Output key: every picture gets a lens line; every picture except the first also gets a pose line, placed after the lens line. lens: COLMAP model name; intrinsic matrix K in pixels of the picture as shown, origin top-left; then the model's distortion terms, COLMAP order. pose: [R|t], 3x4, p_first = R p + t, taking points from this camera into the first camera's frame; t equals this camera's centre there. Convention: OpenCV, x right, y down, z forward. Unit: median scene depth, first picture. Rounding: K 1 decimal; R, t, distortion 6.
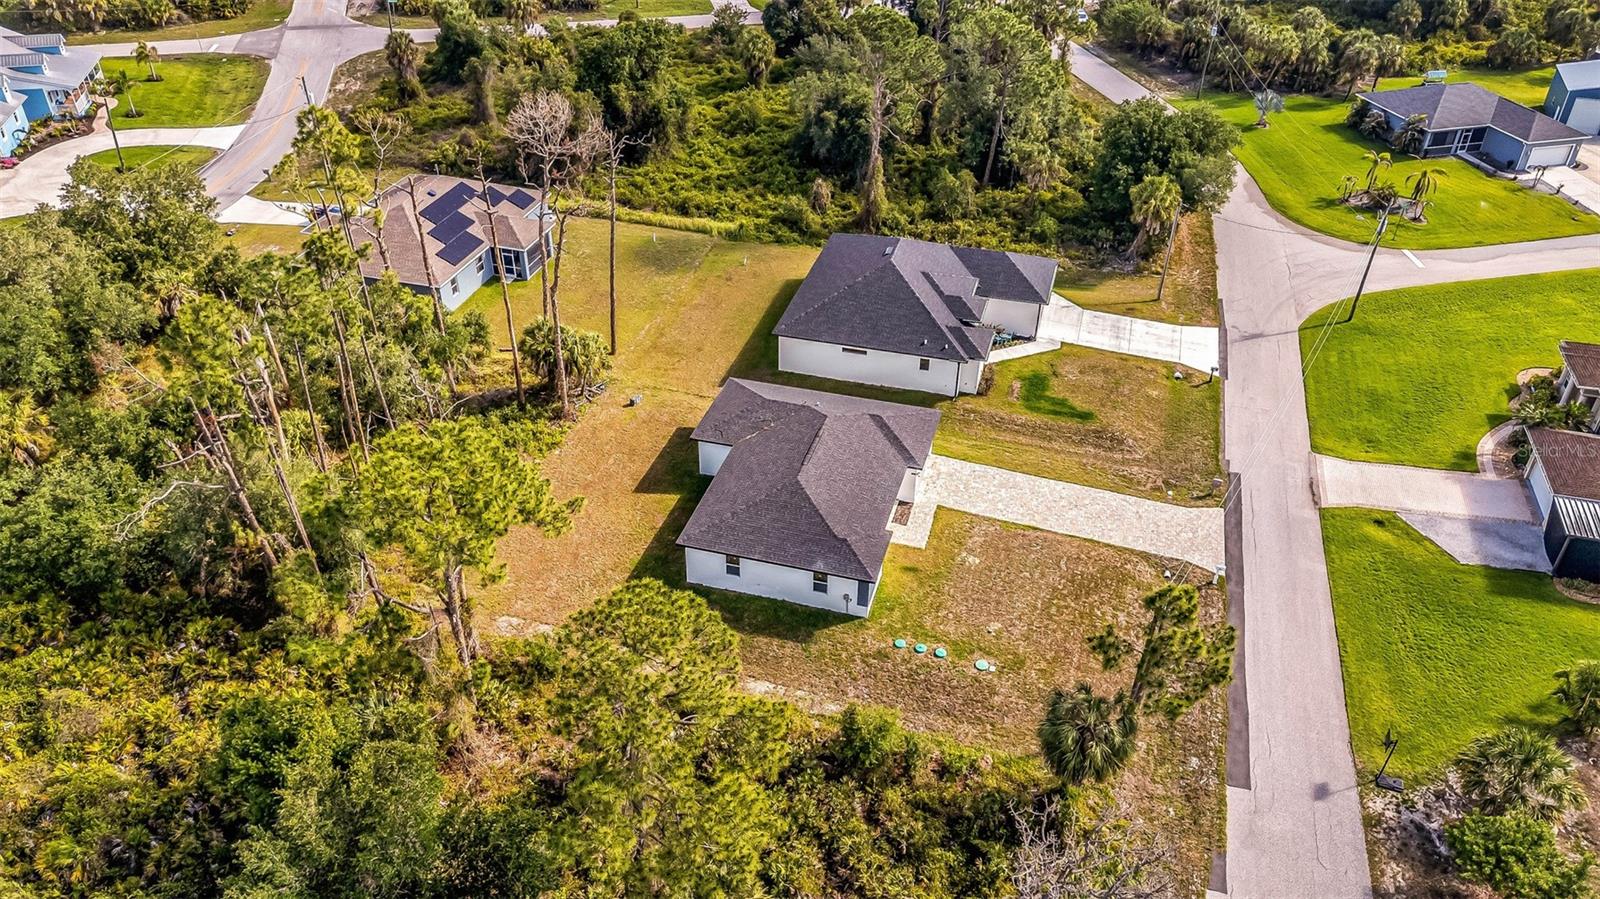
lens RADIAL K [[1167.0, 0, 804.5], [0, 1167.0, 452.7], [0, 0, 1]] dist [0.069391, -0.061205]
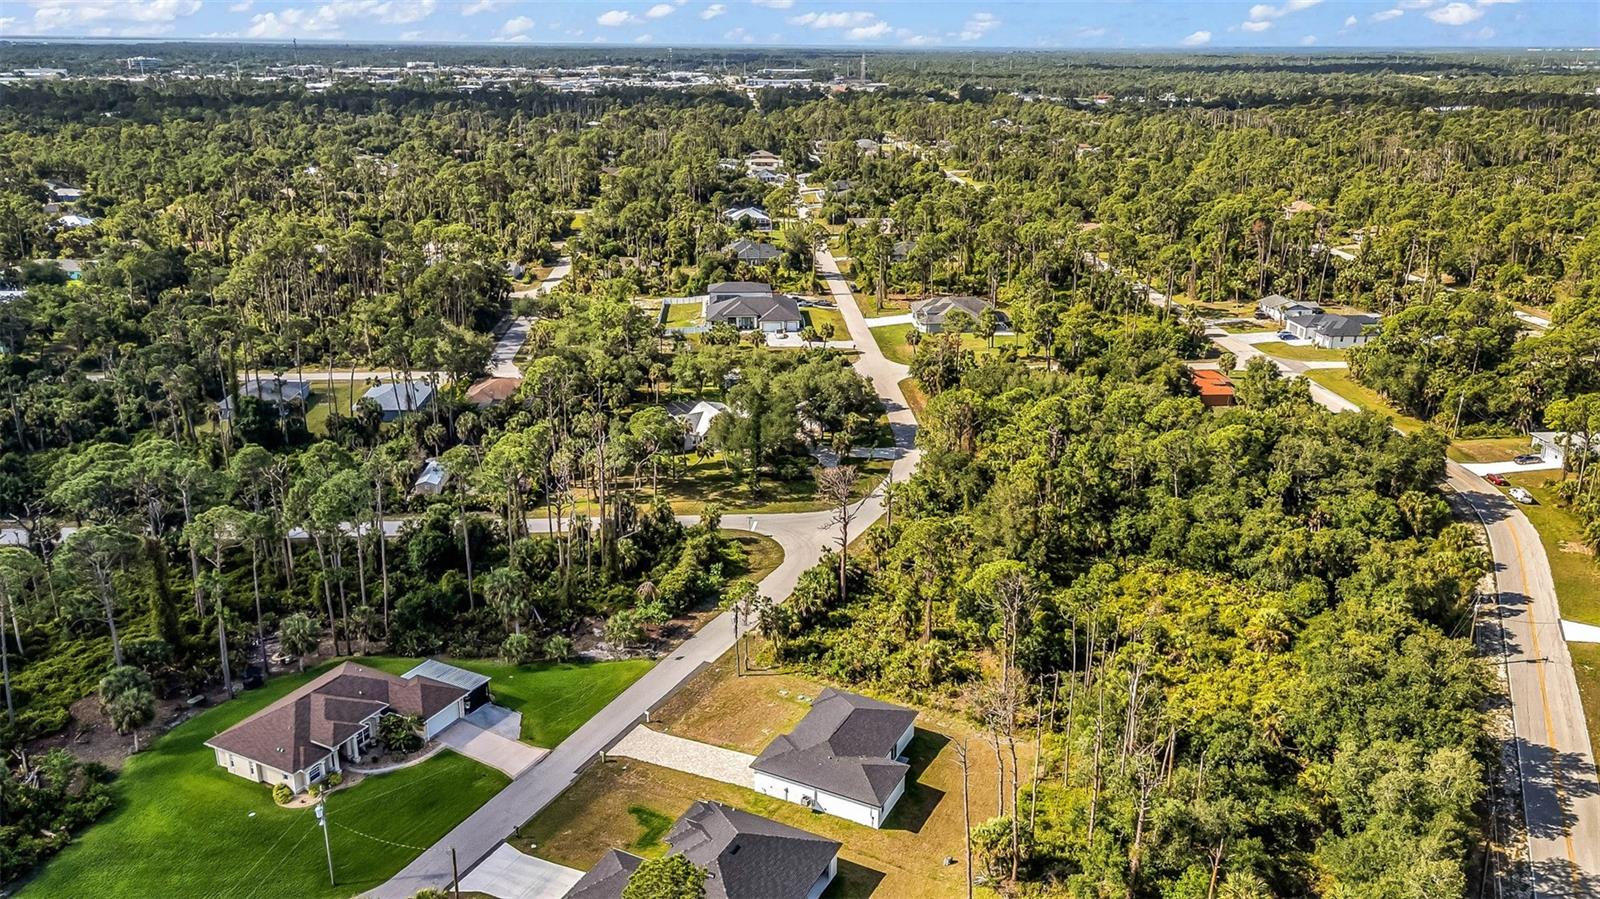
lens RADIAL K [[1167.0, 0, 797.0], [0, 1167.0, 453.5], [0, 0, 1]] dist [0.069391, -0.061205]
pose [[-0.980445, -0.078328, 0.180533, -0.176809], [0.100537, 0.589263, 0.801662, -1.371714], [-0.169174, 0.804135, -0.569865, 1.375458]]
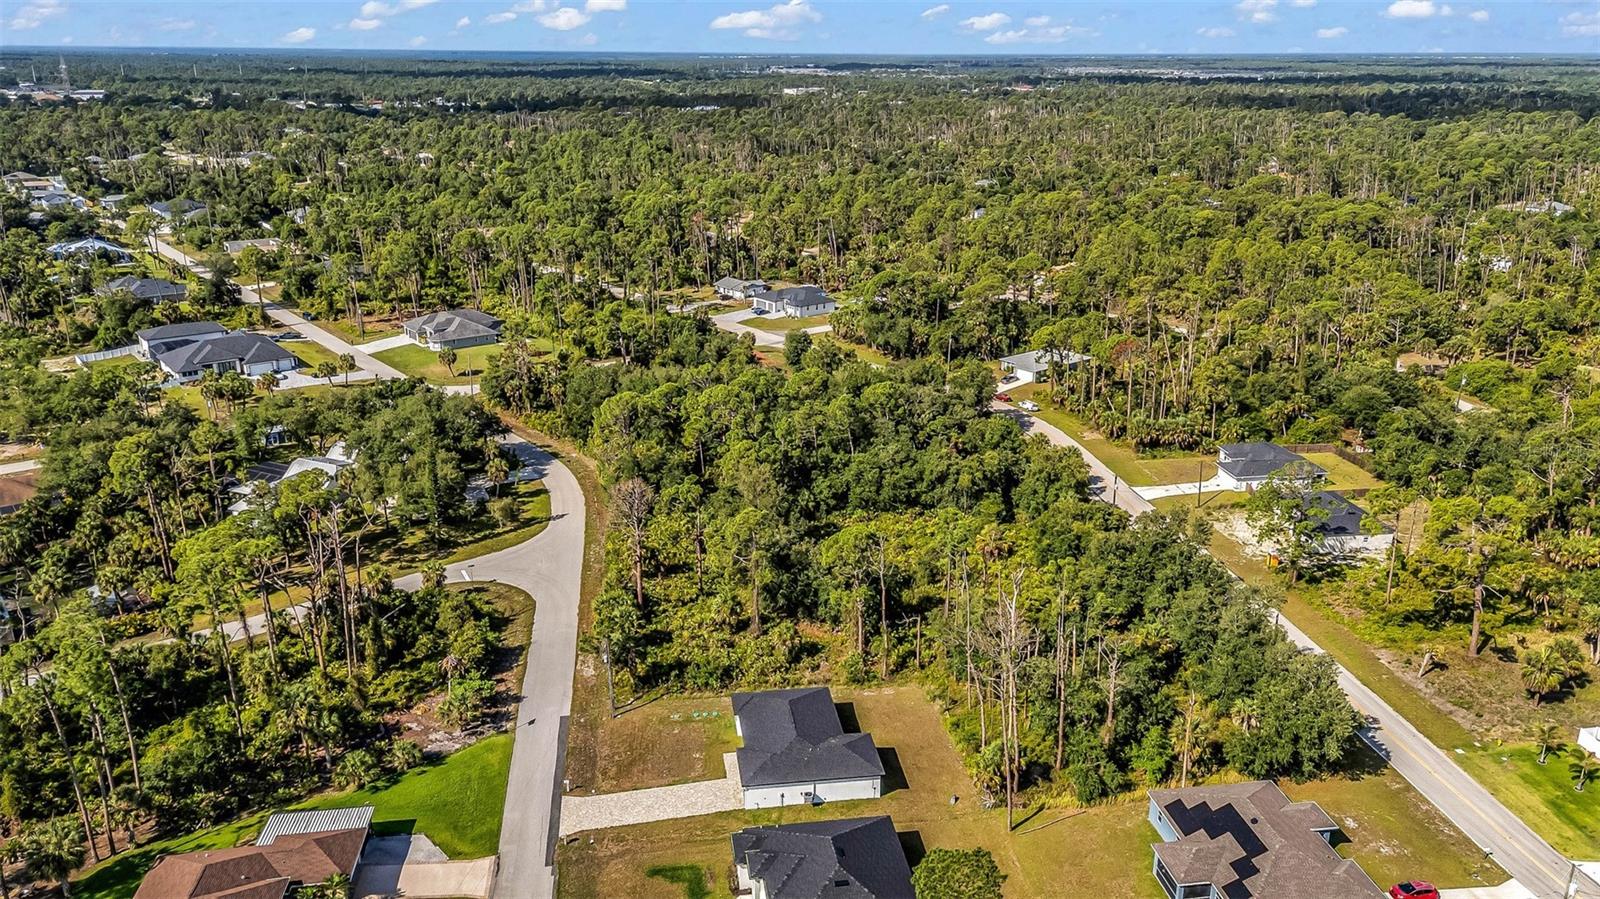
lens RADIAL K [[1167.0, 0, 800.2], [0, 1167.0, 448.1], [0, 0, 1]] dist [0.069391, -0.061205]
pose [[-0.913085, 0.116067, -0.390902, 0.533503], [-0.245052, 0.610030, 0.753533, -1.324406], [0.325922, 0.783831, -0.528567, 1.324458]]
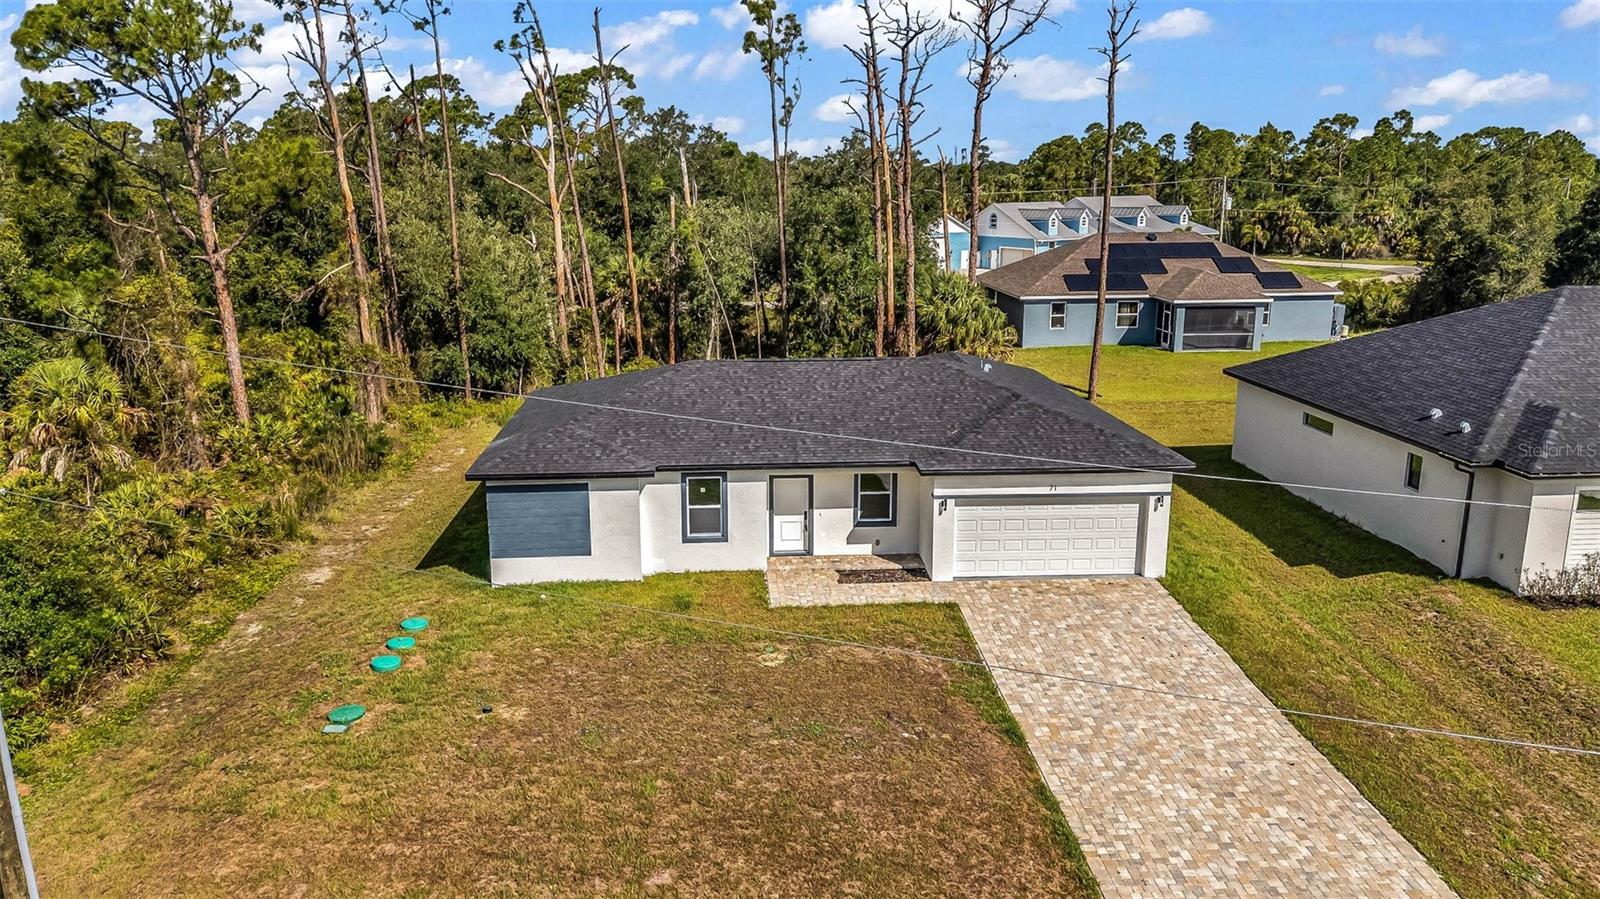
lens RADIAL K [[1167.0, 0, 802.4], [0, 1167.0, 451.5], [0, 0, 1]] dist [0.069391, -0.061205]
pose [[0.345784, 0.205374, -0.915563, 0.373961], [-0.533138, 0.845949, -0.011594, 0.030325], [0.772138, 0.492131, 0.402008, 0.661225]]
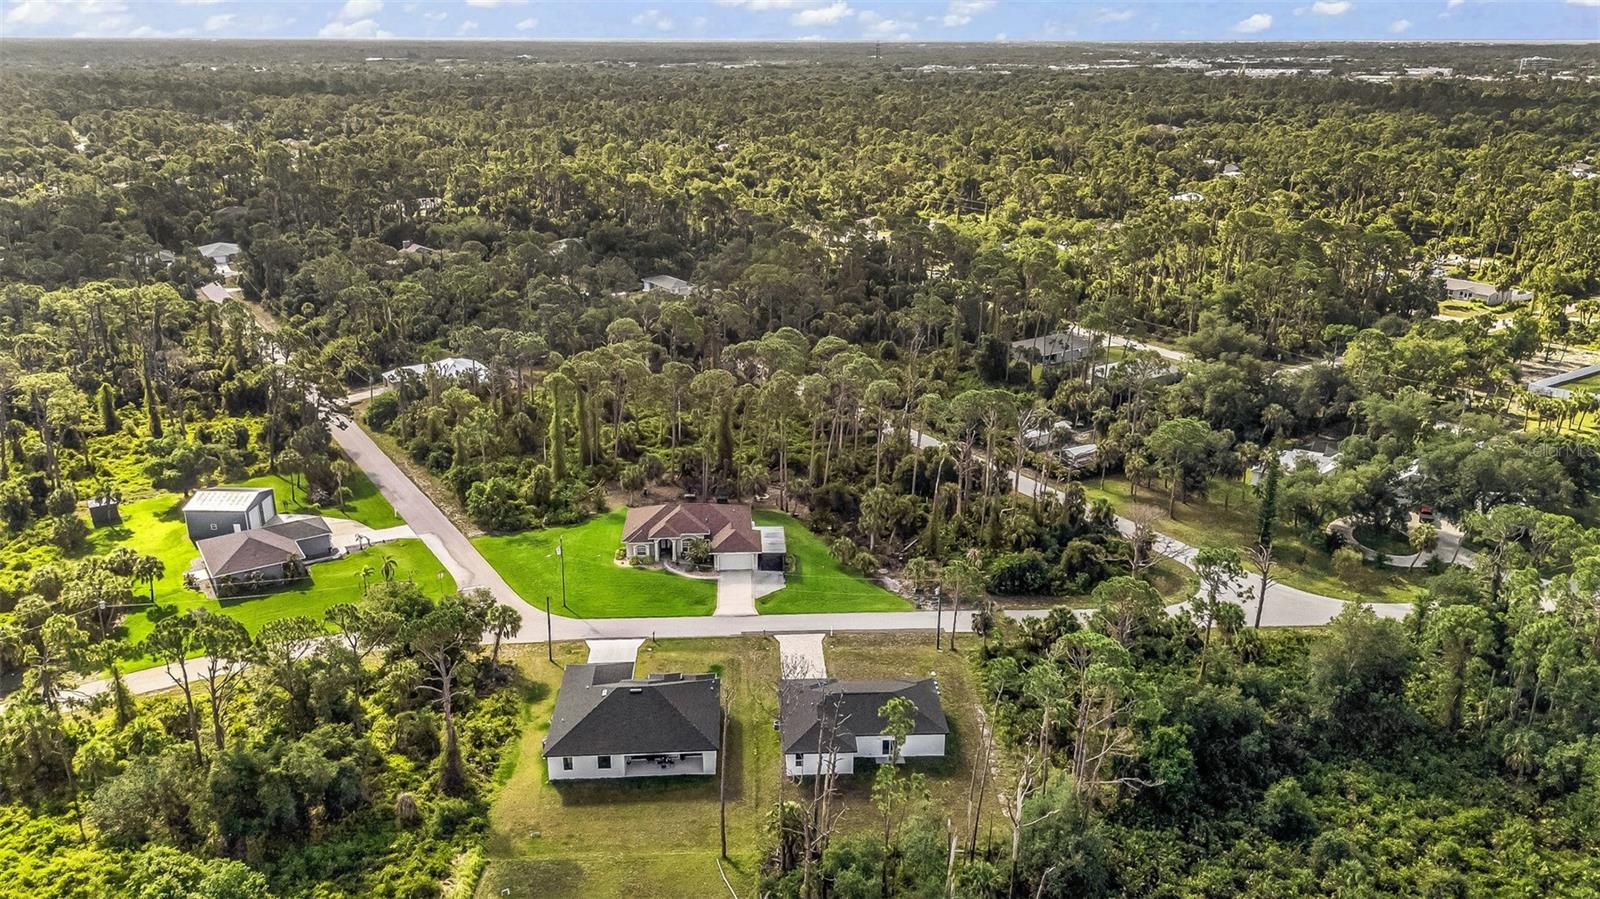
lens RADIAL K [[1167.0, 0, 804.9], [0, 1167.0, 444.8], [0, 0, 1]] dist [0.069391, -0.061205]
pose [[-0.316875, -0.319041, 0.893198, -1.208763], [0.539065, 0.714259, 0.446367, -0.937779], [-0.780384, 0.622935, -0.054347, 0.748120]]
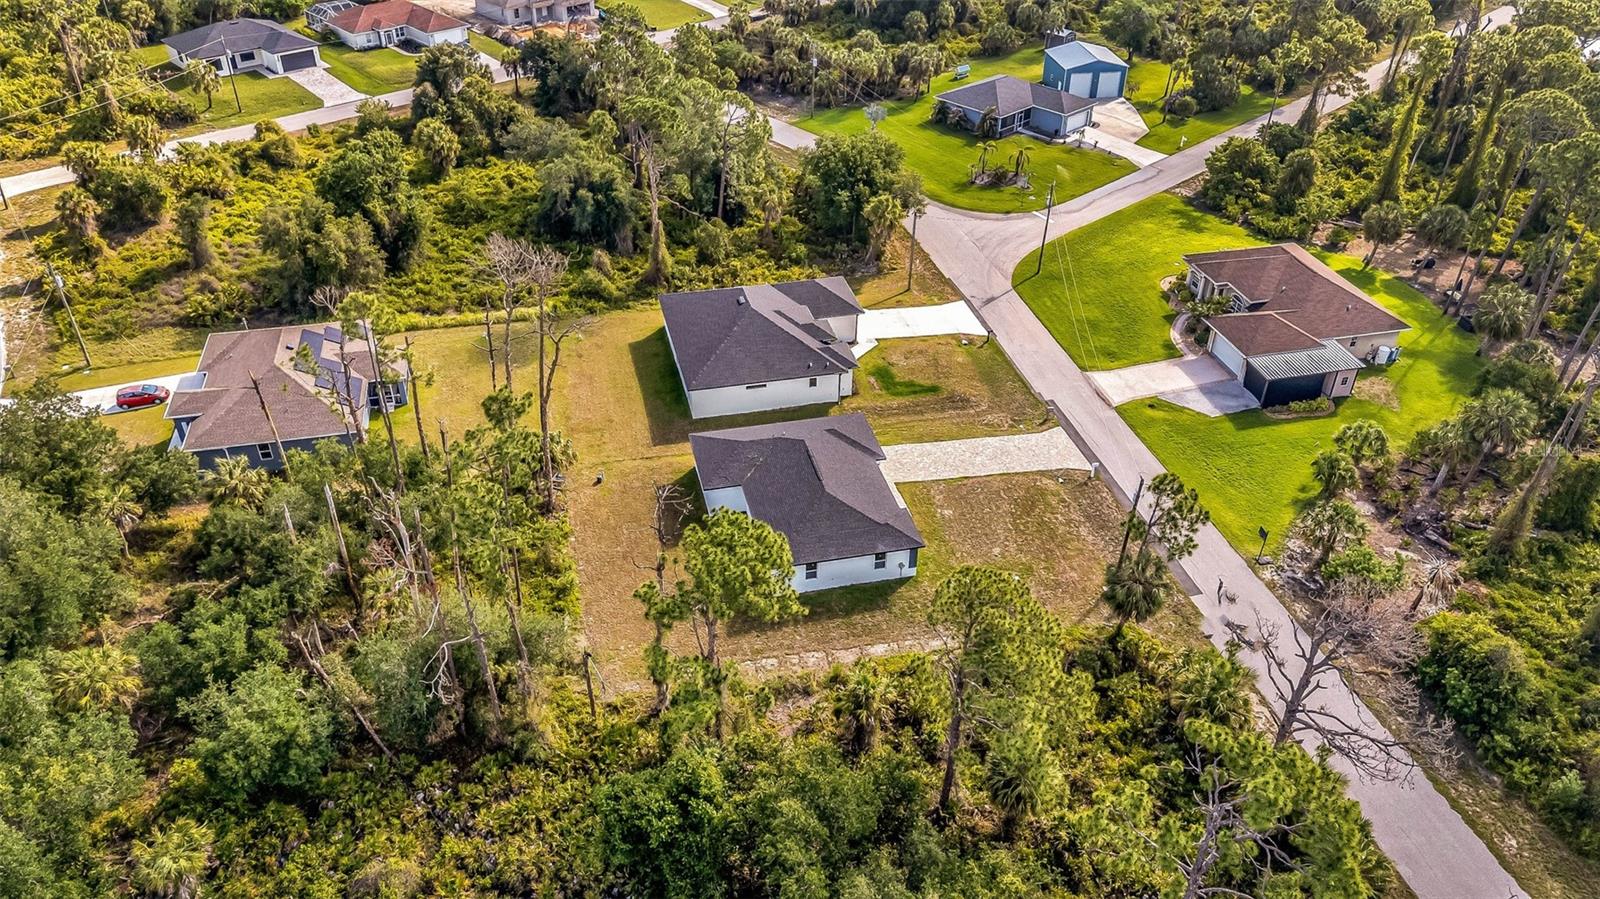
lens RADIAL K [[1167.0, 0, 799.5], [0, 1167.0, 452.0], [0, 0, 1]] dist [0.069391, -0.061205]
pose [[0.873858, -0.280318, 0.397233, -0.407261], [0.279089, 0.958245, 0.062254, -0.082539], [-0.398098, 0.056462, 0.915604, -0.120086]]
